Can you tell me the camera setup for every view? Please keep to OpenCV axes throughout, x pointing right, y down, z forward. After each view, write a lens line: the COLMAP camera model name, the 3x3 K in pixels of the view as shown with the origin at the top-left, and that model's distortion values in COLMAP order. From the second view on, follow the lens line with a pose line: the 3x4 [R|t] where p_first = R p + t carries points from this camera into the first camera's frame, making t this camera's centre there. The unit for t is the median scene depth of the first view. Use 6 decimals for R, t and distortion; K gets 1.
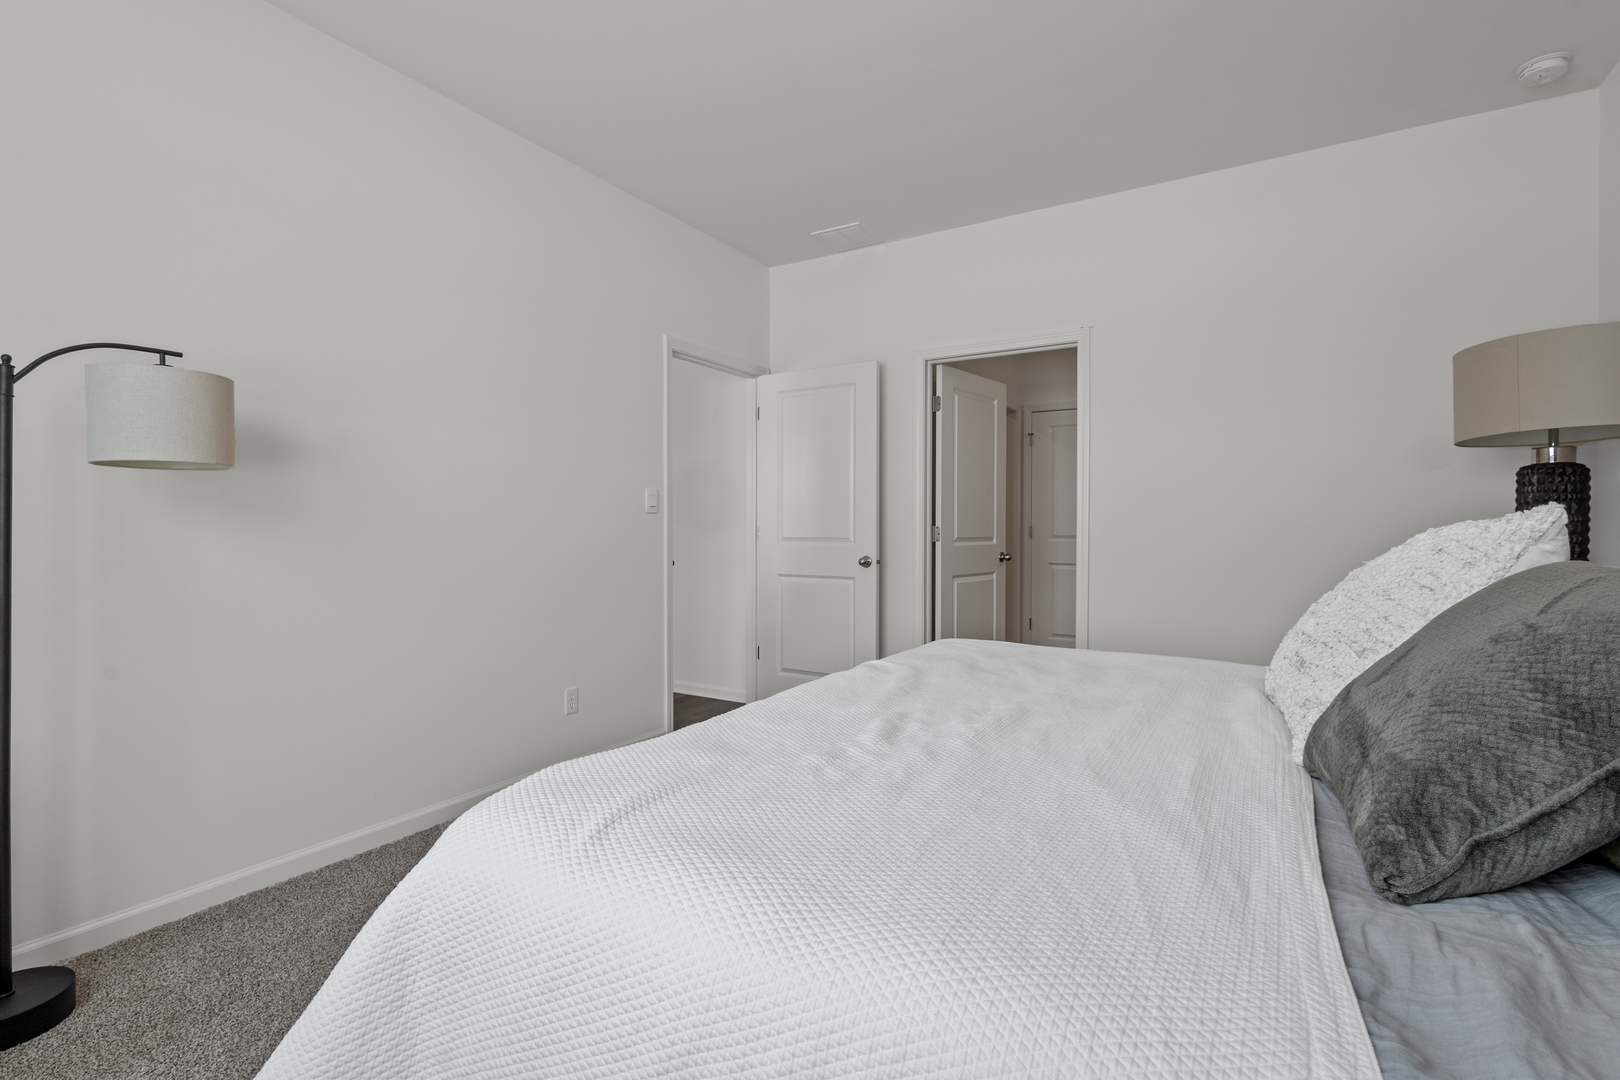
lens RADIAL K [[747.6, 0, 814.0], [0, 747.6, 536.1], [0, 0, 1]] dist [0.010972, -0.006293]
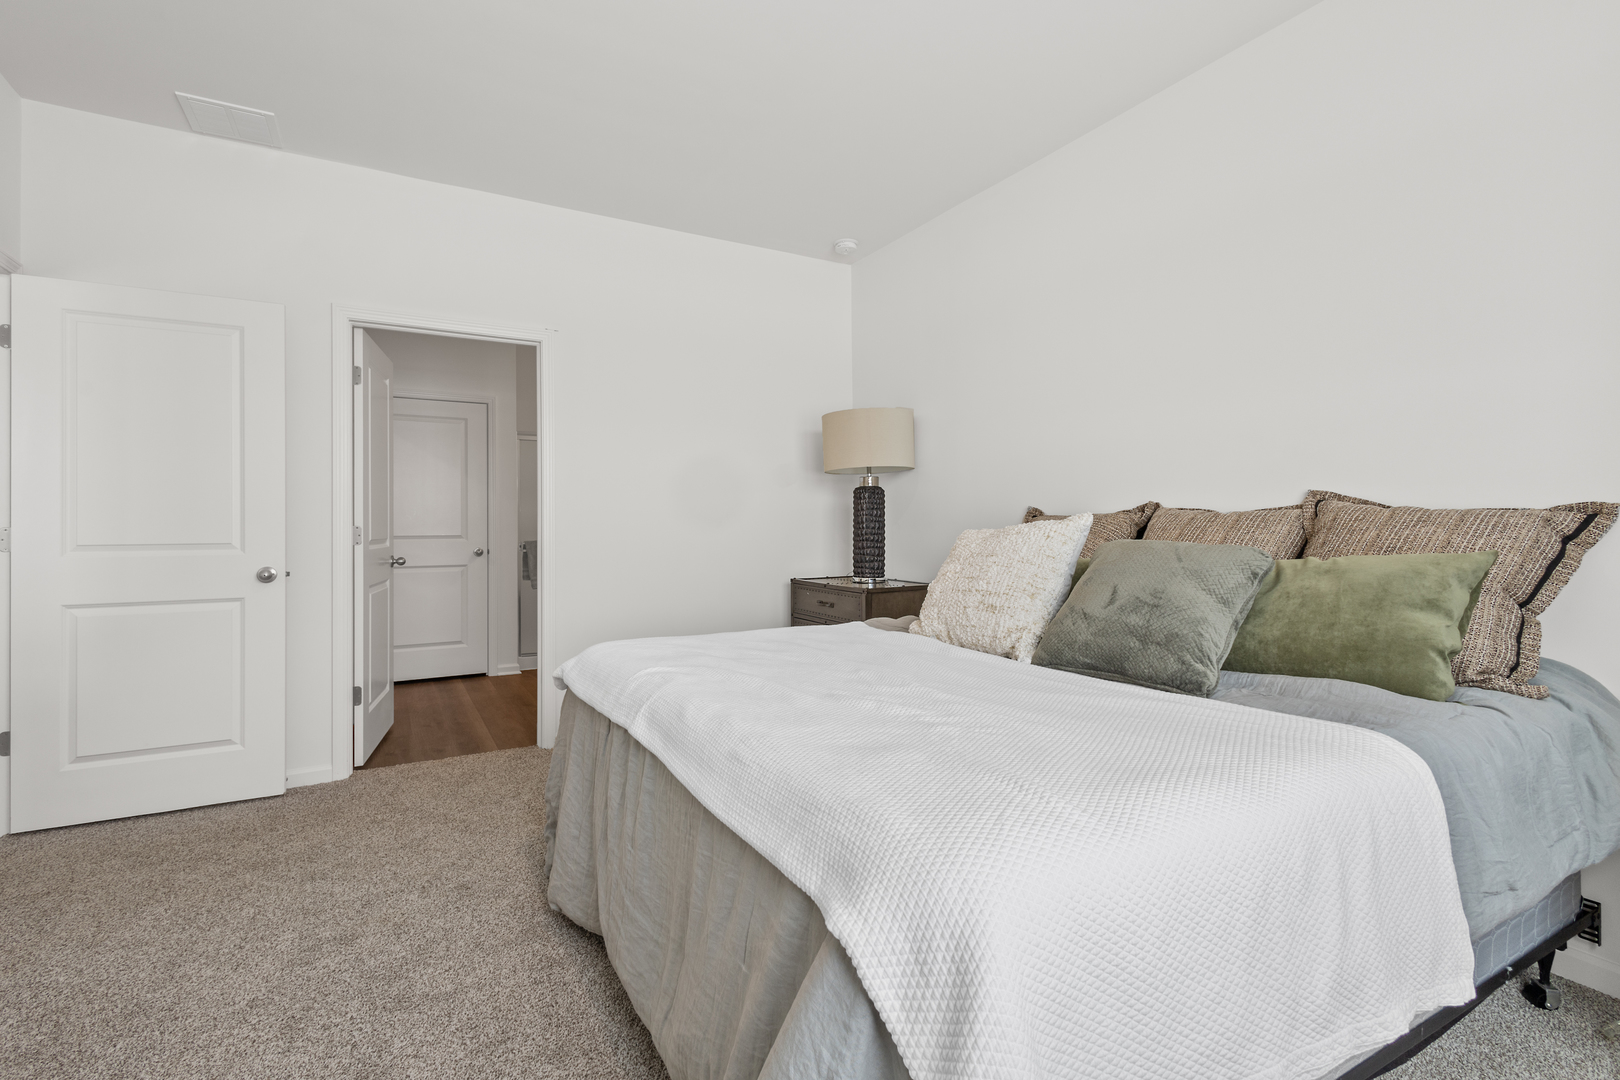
lens RADIAL K [[747.6, 0, 814.0], [0, 747.6, 536.1], [0, 0, 1]] dist [0.010972, -0.006293]
pose [[0.476725, -0.017218, 0.878884, -1.992095], [0.016509, 0.999807, 0.010631, -0.019344], [-0.878897, 0.009442, 0.476918, 1.099235]]
